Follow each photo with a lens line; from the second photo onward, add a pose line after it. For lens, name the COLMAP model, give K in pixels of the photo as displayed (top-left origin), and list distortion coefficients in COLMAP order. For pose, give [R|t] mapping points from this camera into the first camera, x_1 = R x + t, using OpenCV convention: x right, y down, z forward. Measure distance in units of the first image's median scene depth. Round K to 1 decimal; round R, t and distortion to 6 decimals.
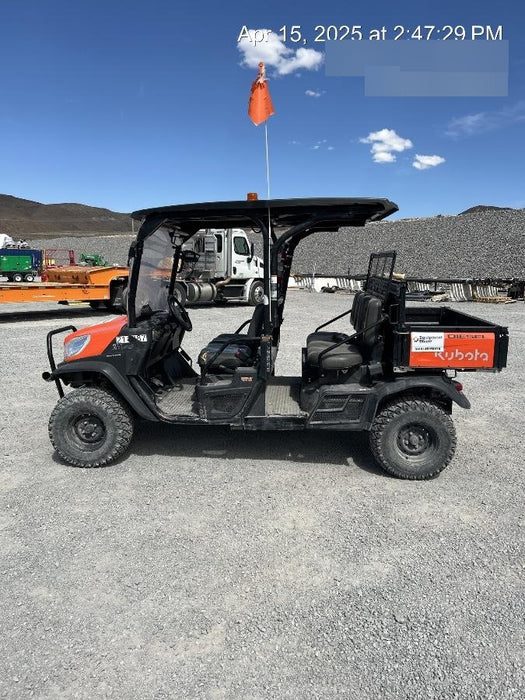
lens RADIAL K [[503.7, 0, 262.5], [0, 503.7, 350.0], [0, 0, 1]] dist [0.006639, -0.001394]
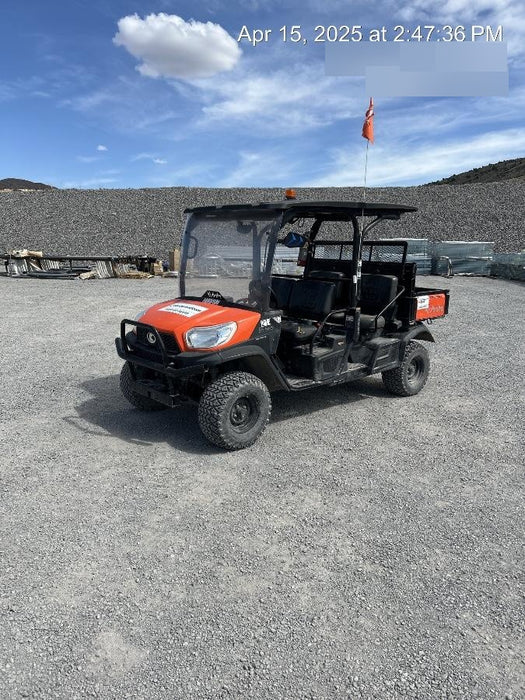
lens RADIAL K [[503.7, 0, 262.5], [0, 503.7, 350.0], [0, 0, 1]] dist [0.006639, -0.001394]
pose [[0.704609, -0.140418, 0.695564, -1.036419], [0.108698, 0.990015, 0.089749, -0.059636], [-0.701221, 0.012368, 0.712837, 0.240079]]
